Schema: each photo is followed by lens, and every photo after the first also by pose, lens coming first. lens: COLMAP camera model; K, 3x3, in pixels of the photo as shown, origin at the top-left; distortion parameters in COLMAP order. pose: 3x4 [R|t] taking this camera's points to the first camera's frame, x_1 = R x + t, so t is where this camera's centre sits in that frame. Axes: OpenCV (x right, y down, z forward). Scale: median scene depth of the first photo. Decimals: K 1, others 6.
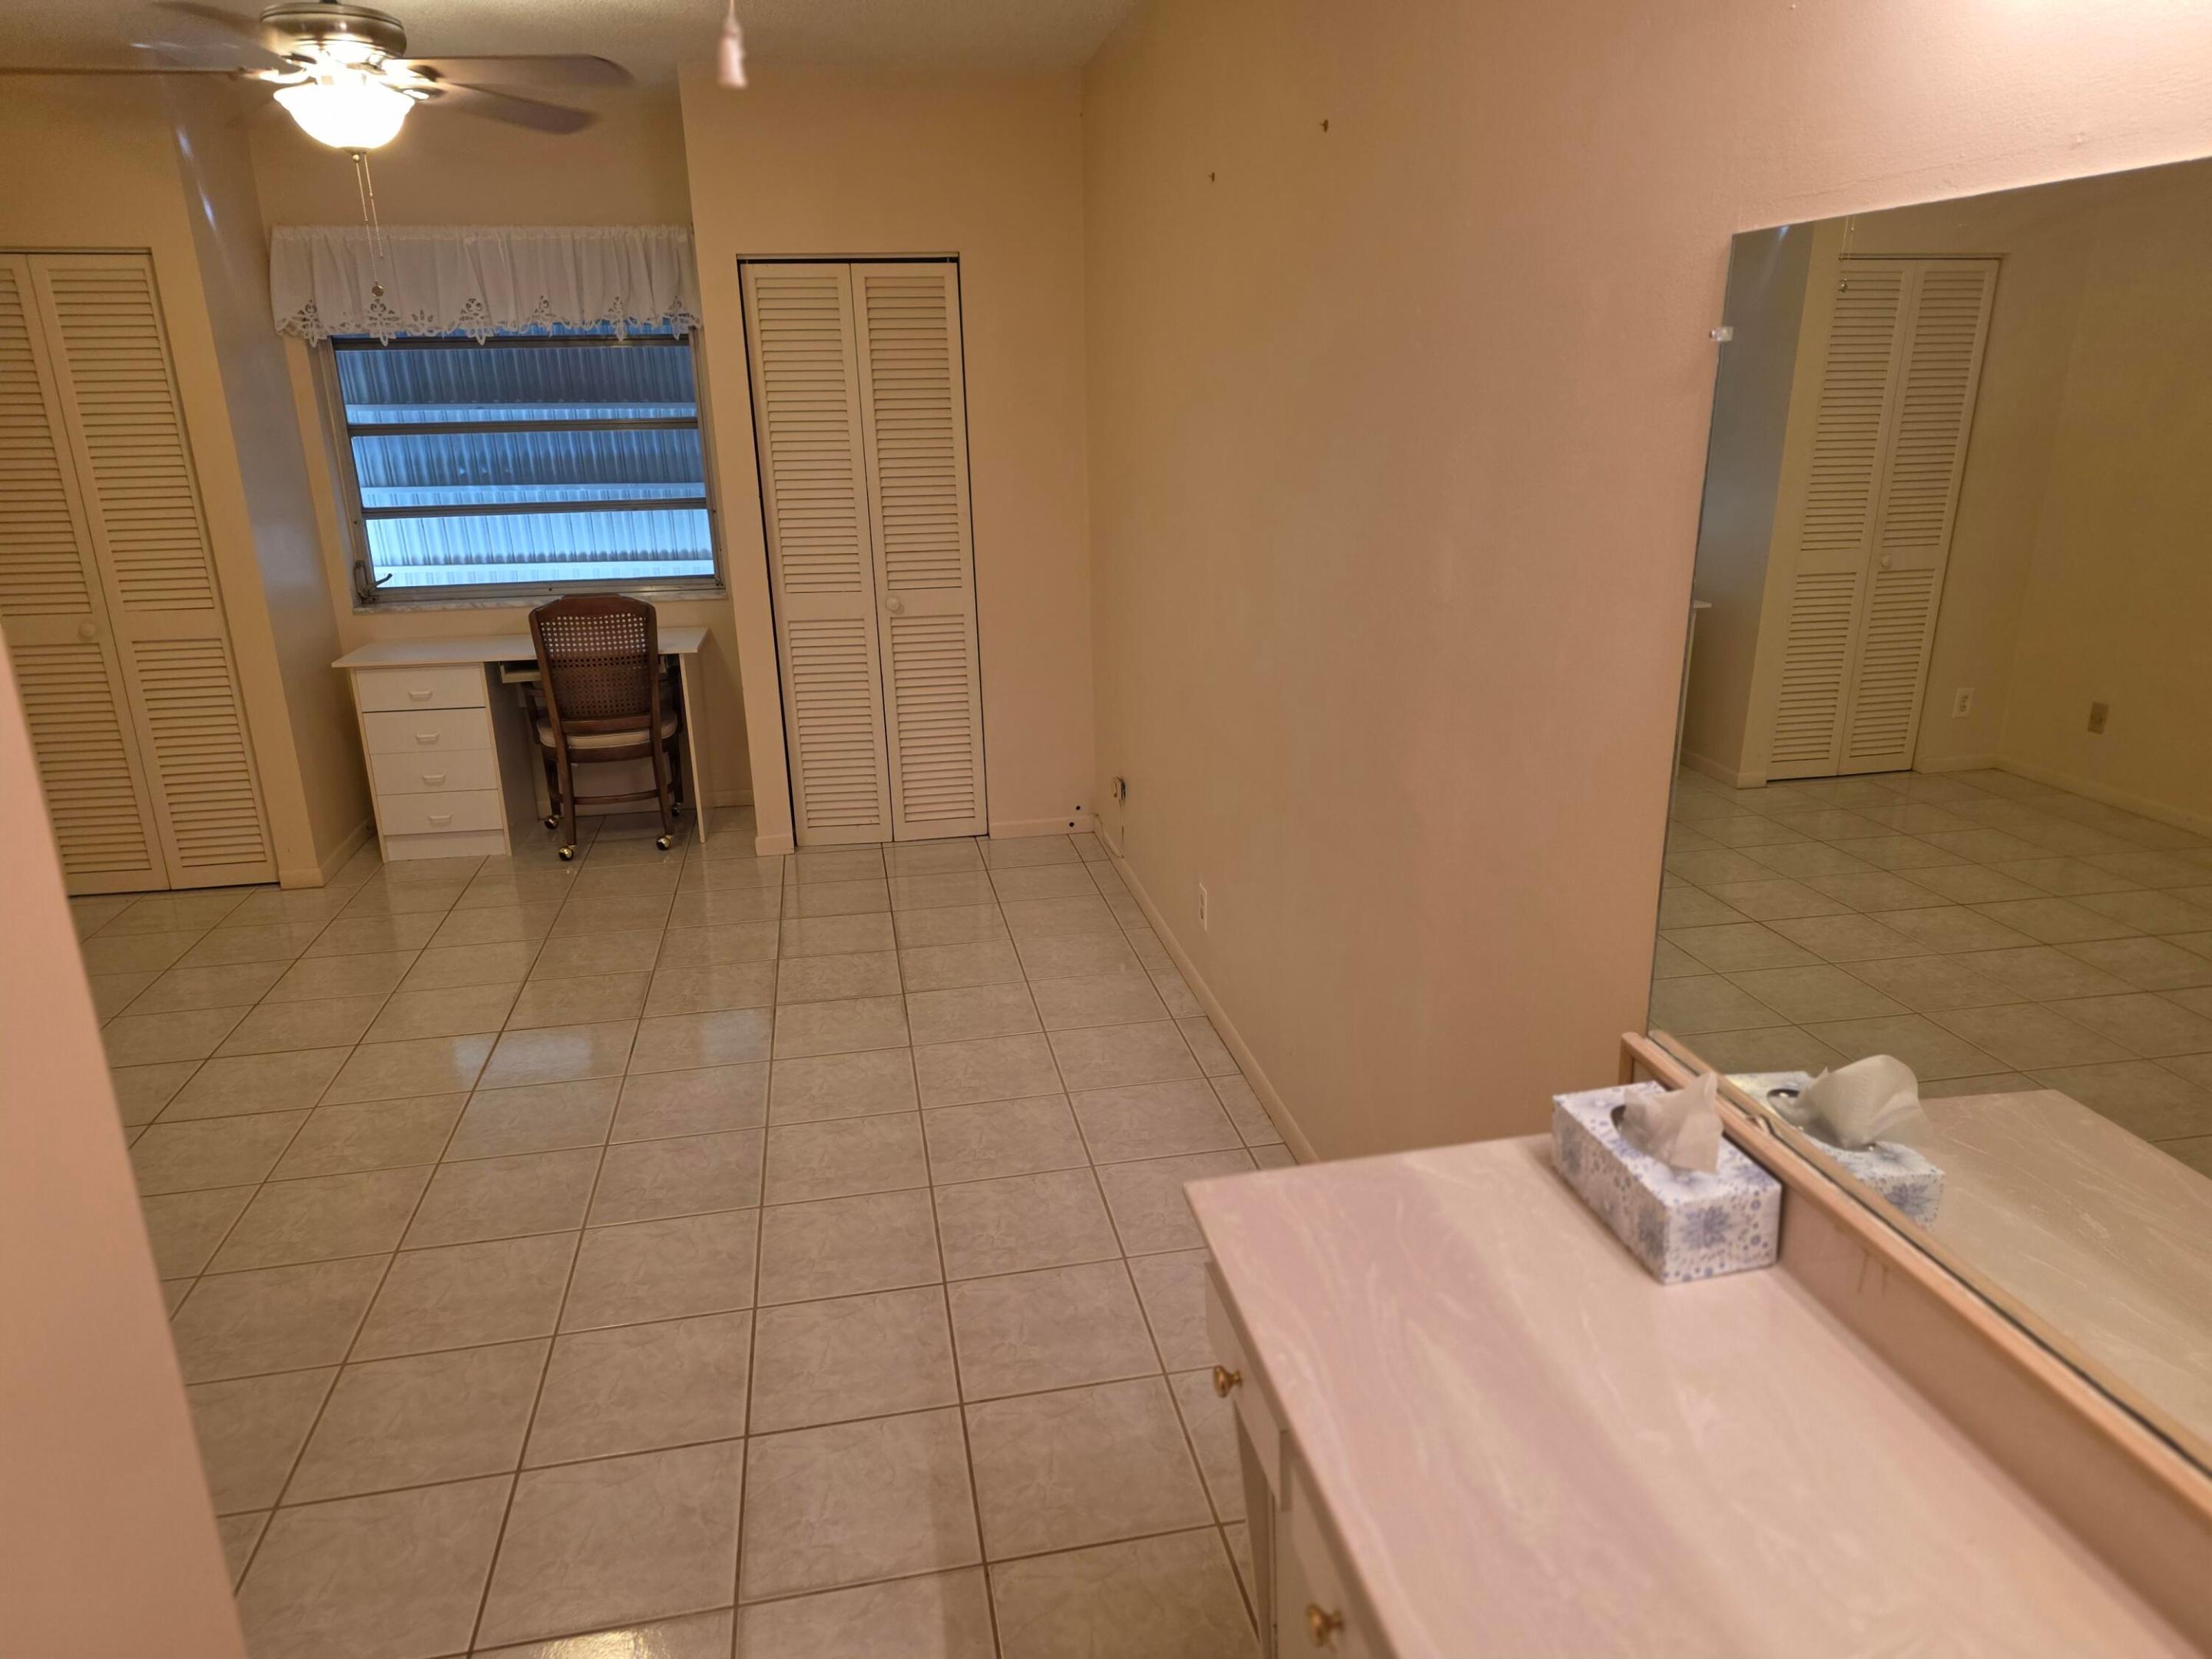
lens RADIAL K [[1476.8, 0, 1112.4], [0, 1476.8, 817.0], [0, 0, 1]] dist [0.031492, -0.003638]
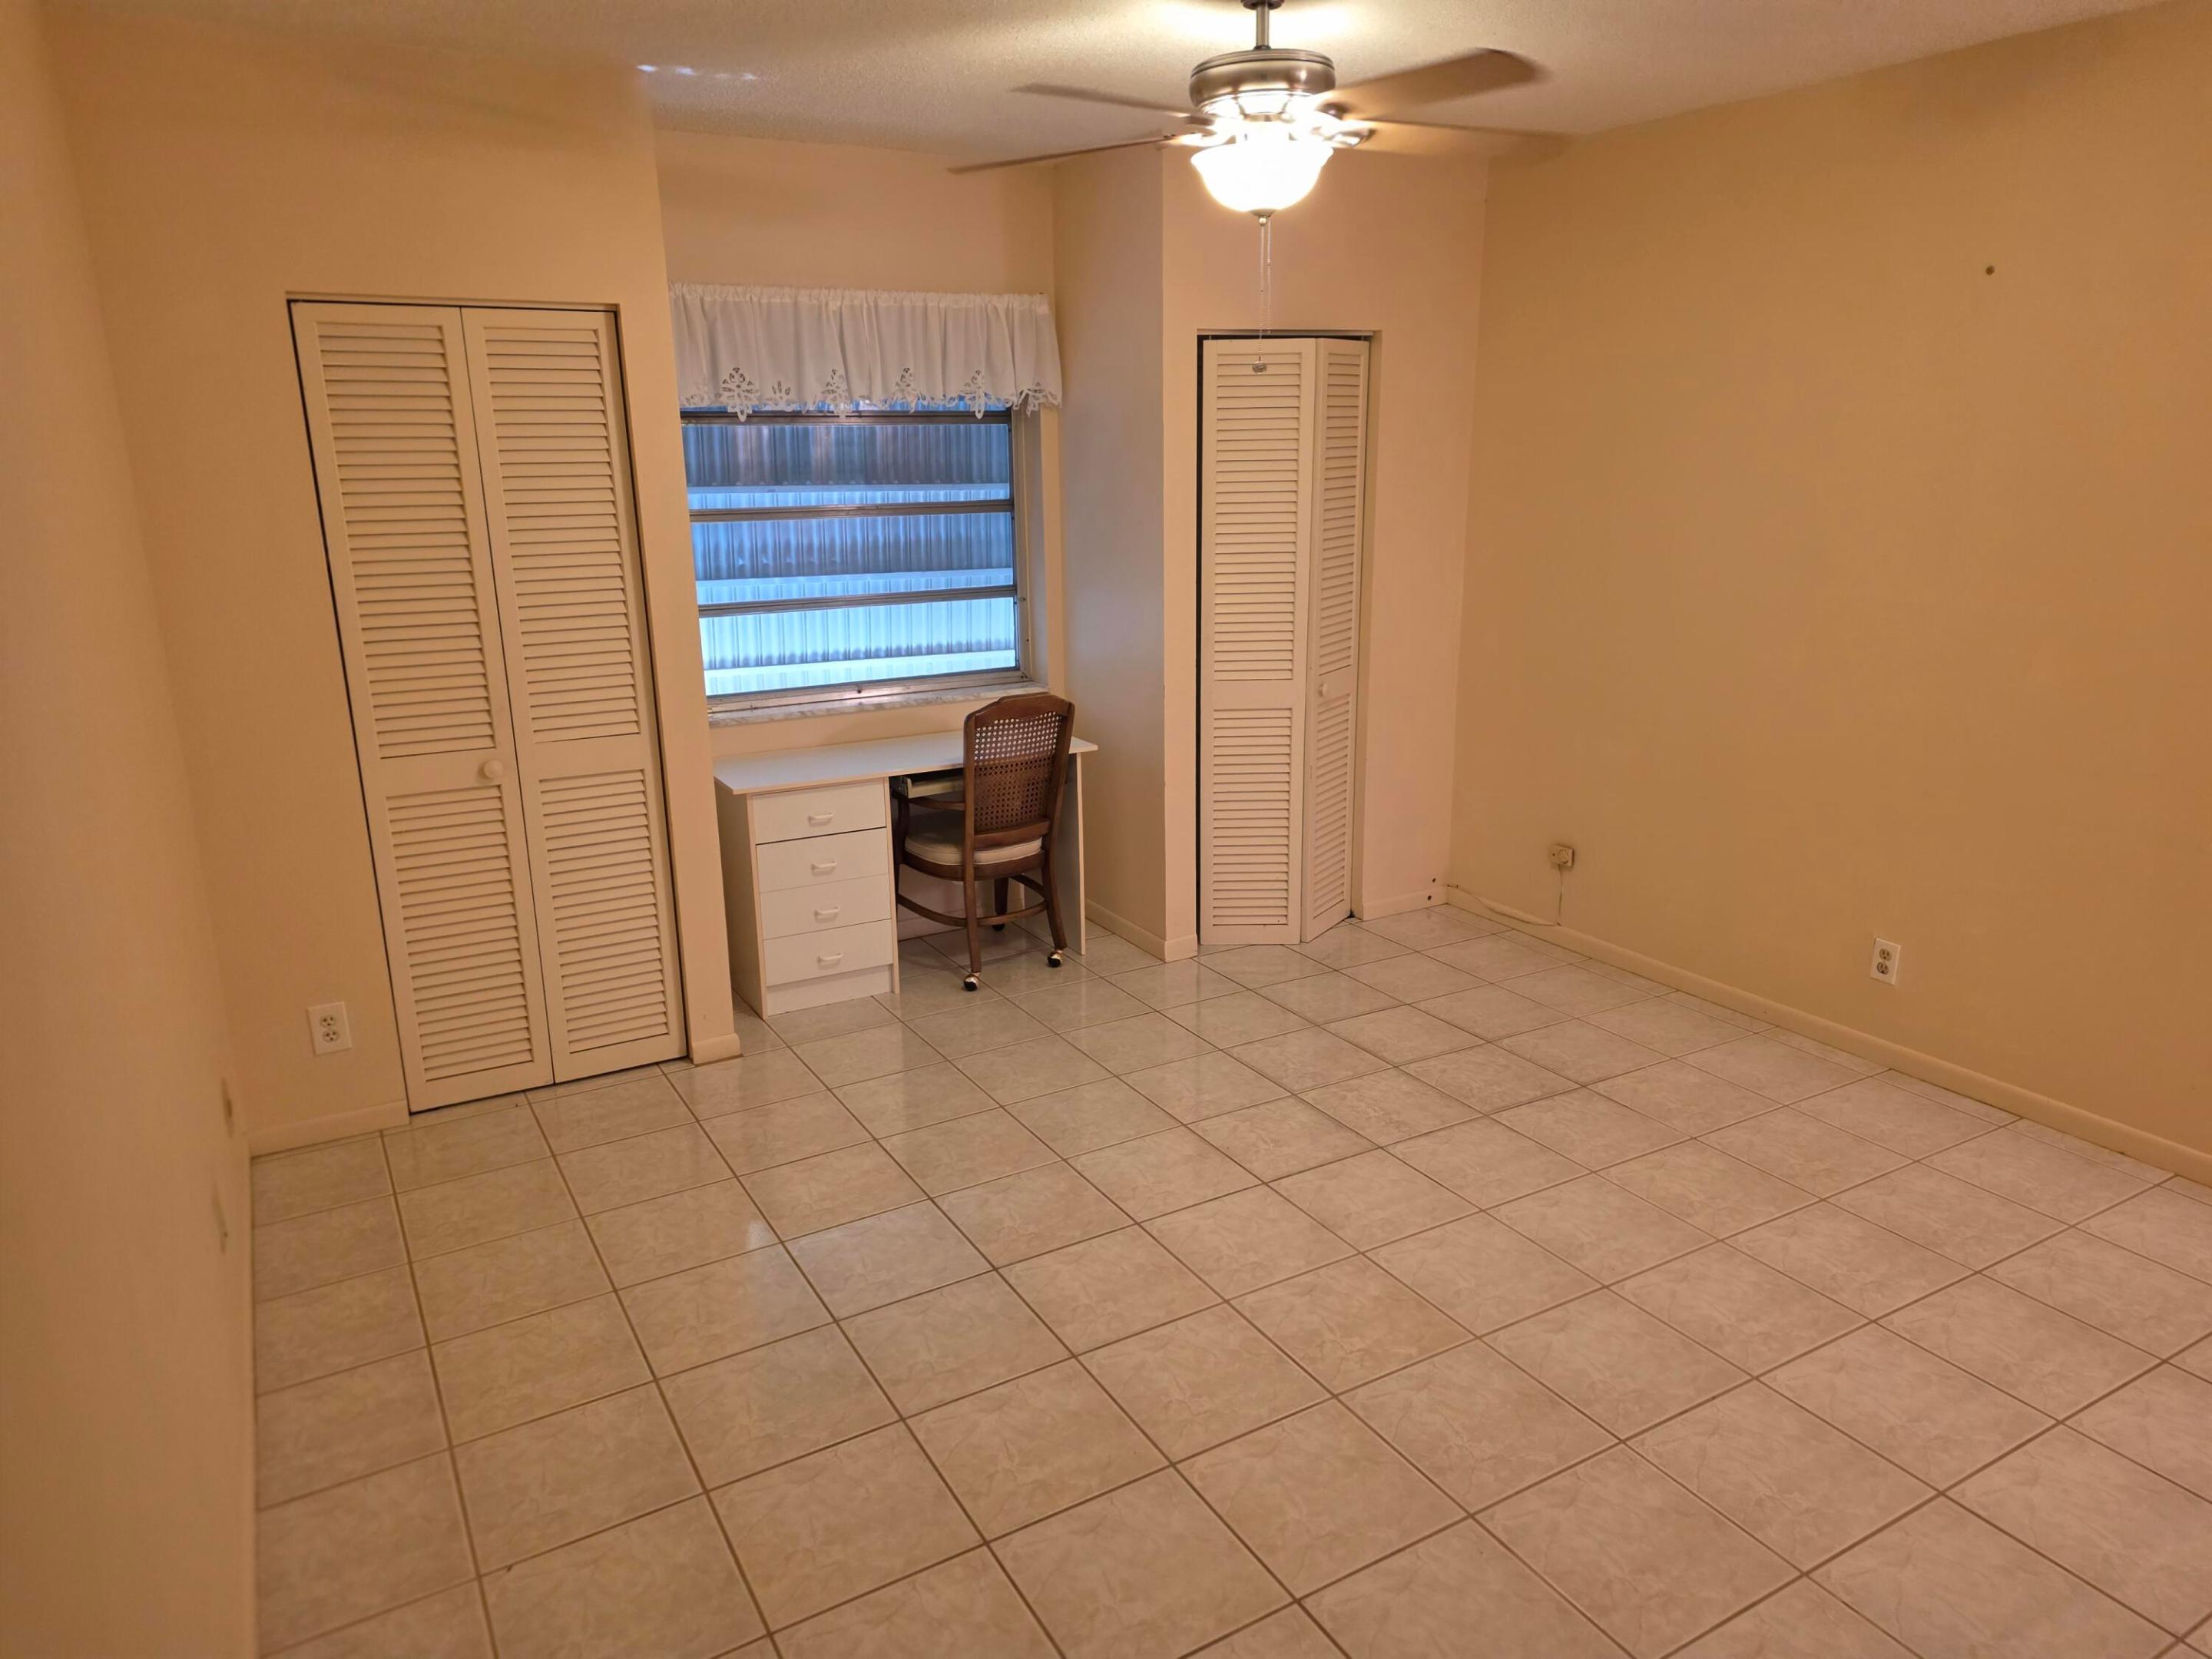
lens RADIAL K [[1486.6, 0, 1078.9], [0, 1486.6, 823.1], [0, 0, 1]] dist [0.047179, -0.046960]
pose [[0.936075, -0.080529, 0.342460, -0.610989], [0.096774, 0.994836, -0.030587, -0.037995], [-0.338229, 0.061773, 0.939034, 0.132506]]
